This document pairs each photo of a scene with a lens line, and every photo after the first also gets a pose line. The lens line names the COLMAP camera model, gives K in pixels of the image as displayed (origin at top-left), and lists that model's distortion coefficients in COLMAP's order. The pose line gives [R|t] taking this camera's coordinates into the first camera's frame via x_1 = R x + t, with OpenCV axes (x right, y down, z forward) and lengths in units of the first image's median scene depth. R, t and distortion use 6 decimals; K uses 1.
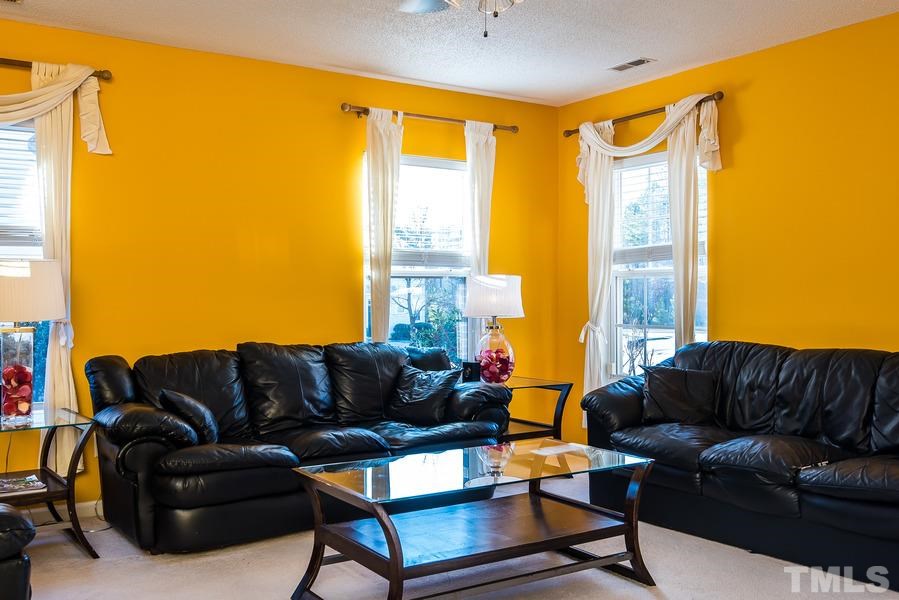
lens RADIAL K [[841.9, 0, 448.6], [0, 841.9, 301.0], [0, 0, 1]] dist [0.000545, 0.000000]
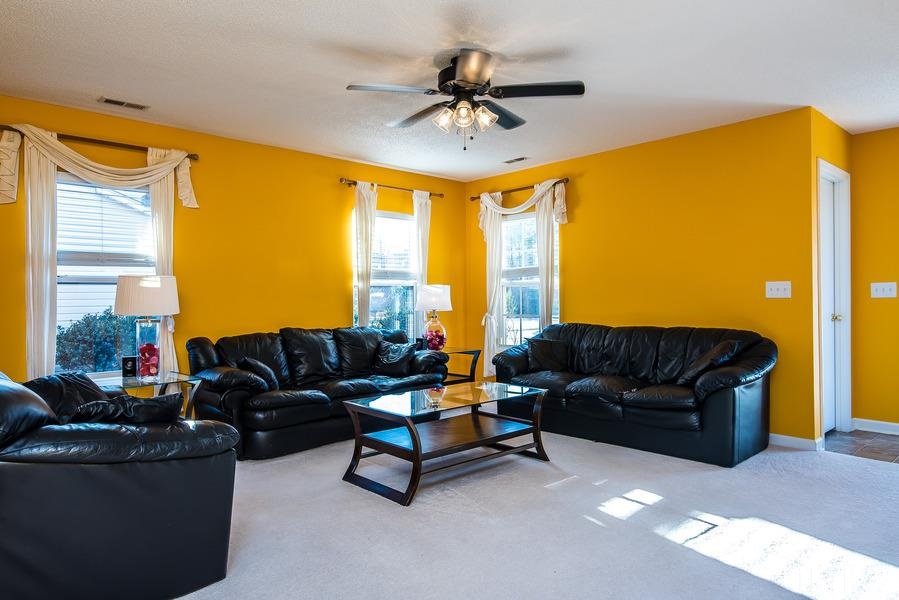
lens RADIAL K [[549.5, 0, 450.2], [0, 549.5, 300.0], [0, 0, 1]] dist [0.002587, -0.000203]
pose [[0.987586, -0.006038, 0.156962, -0.101166], [0.006410, 0.999978, -0.001867, 0.000785], [-0.156948, 0.002850, 0.987603, -0.076850]]
